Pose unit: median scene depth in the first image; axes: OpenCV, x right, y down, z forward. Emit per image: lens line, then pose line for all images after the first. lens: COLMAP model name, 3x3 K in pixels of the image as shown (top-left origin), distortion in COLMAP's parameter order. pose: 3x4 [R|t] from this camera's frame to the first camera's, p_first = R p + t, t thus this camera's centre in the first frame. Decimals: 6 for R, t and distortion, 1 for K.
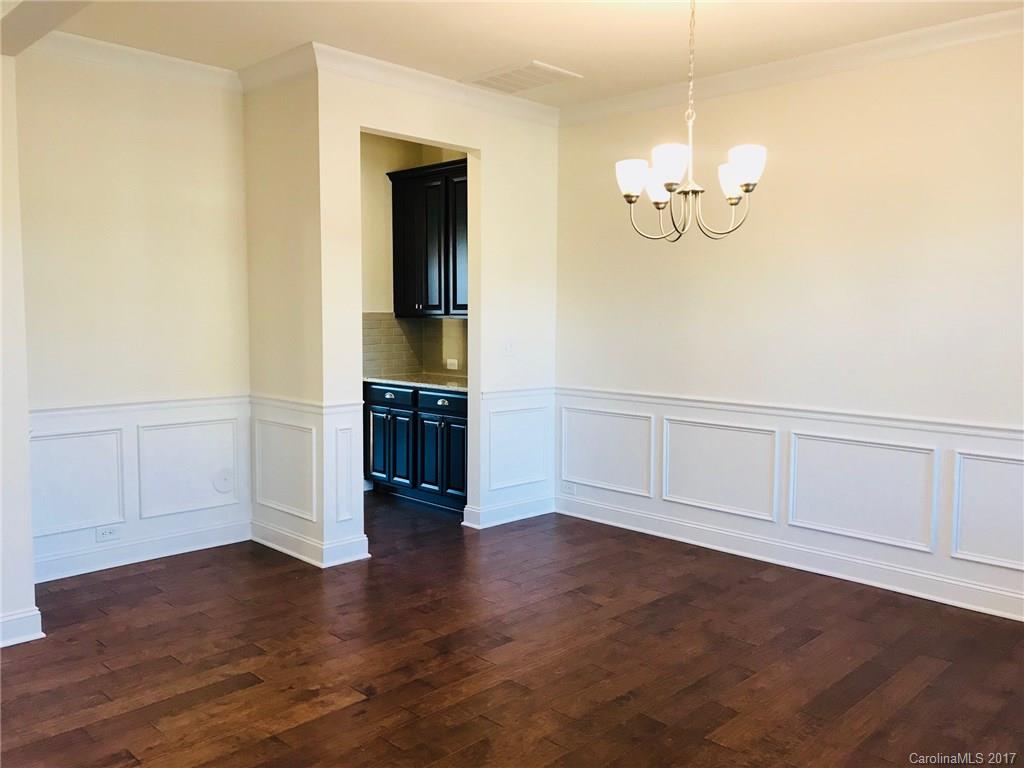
lens RADIAL K [[843.5, 0, 515.8], [0, 843.5, 388.5], [0, 0, 1]] dist [0.005249, 0.031804]
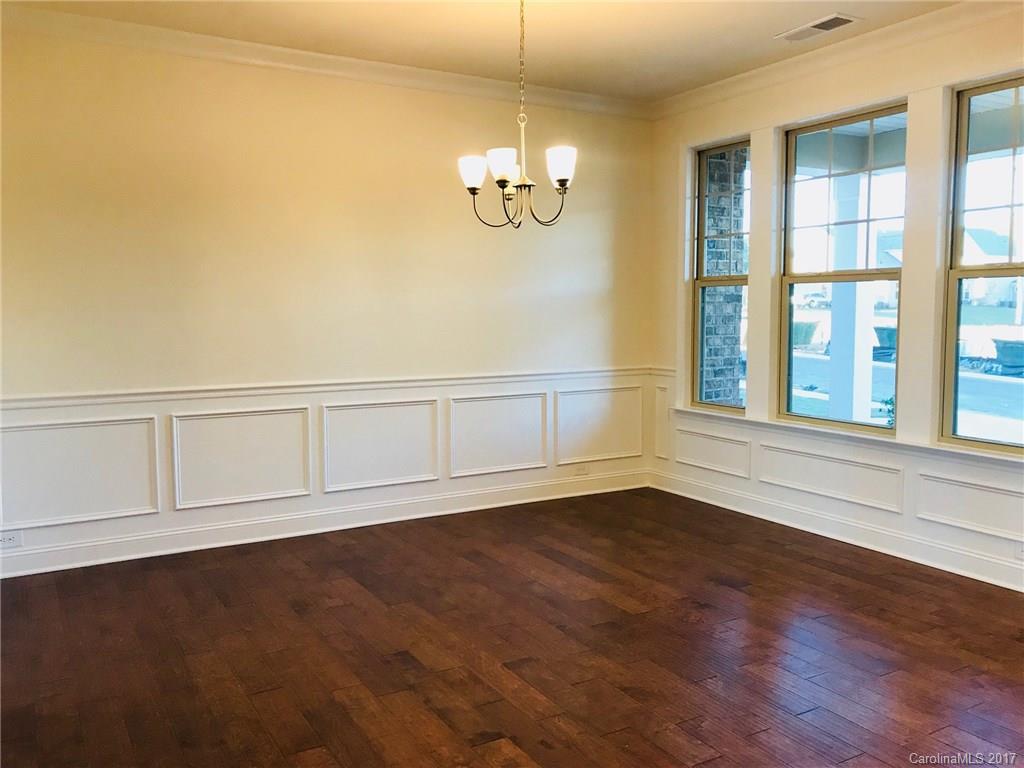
lens RADIAL K [[843.5, 0, 515.5], [0, 843.5, 377.0], [0, 0, 1]] dist [0.005249, 0.031804]
pose [[0.259602, -0.095699, 0.960962, -0.749168], [0.088474, 0.993250, 0.075014, -0.052063], [-0.961654, 0.065546, 0.266317, 0.562934]]
